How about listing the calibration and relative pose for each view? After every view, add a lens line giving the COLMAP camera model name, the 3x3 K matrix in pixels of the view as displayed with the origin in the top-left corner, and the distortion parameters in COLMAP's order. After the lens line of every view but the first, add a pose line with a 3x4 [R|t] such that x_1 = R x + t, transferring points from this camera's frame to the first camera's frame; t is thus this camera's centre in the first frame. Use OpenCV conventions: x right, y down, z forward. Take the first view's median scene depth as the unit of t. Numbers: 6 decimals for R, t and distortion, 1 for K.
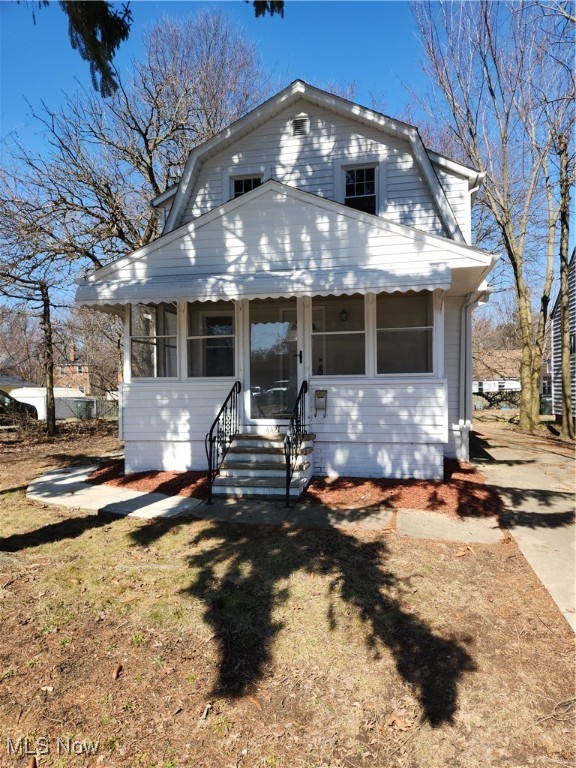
lens RADIAL K [[511.9, 0, 288.0], [0, 511.9, 384.0], [0, 0, 1]] dist [0.092143, -0.064612]
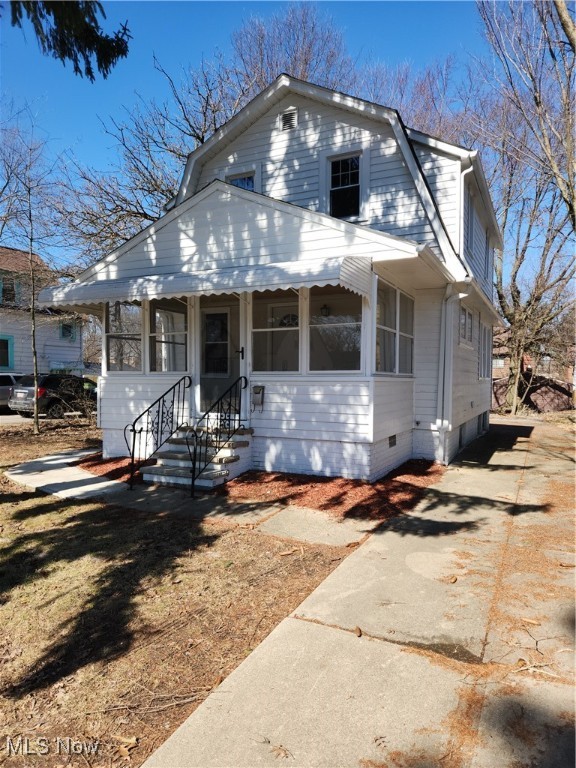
lens RADIAL K [[508.2, 0, 292.9], [0, 508.2, 391.0], [0, 0, 1]] dist [0.091242, -0.066034]
pose [[0.970141, 0.020815, -0.241645, 0.361041], [-0.013870, 0.999441, 0.030405, -0.009358], [0.242143, -0.026146, 0.969888, 0.035450]]
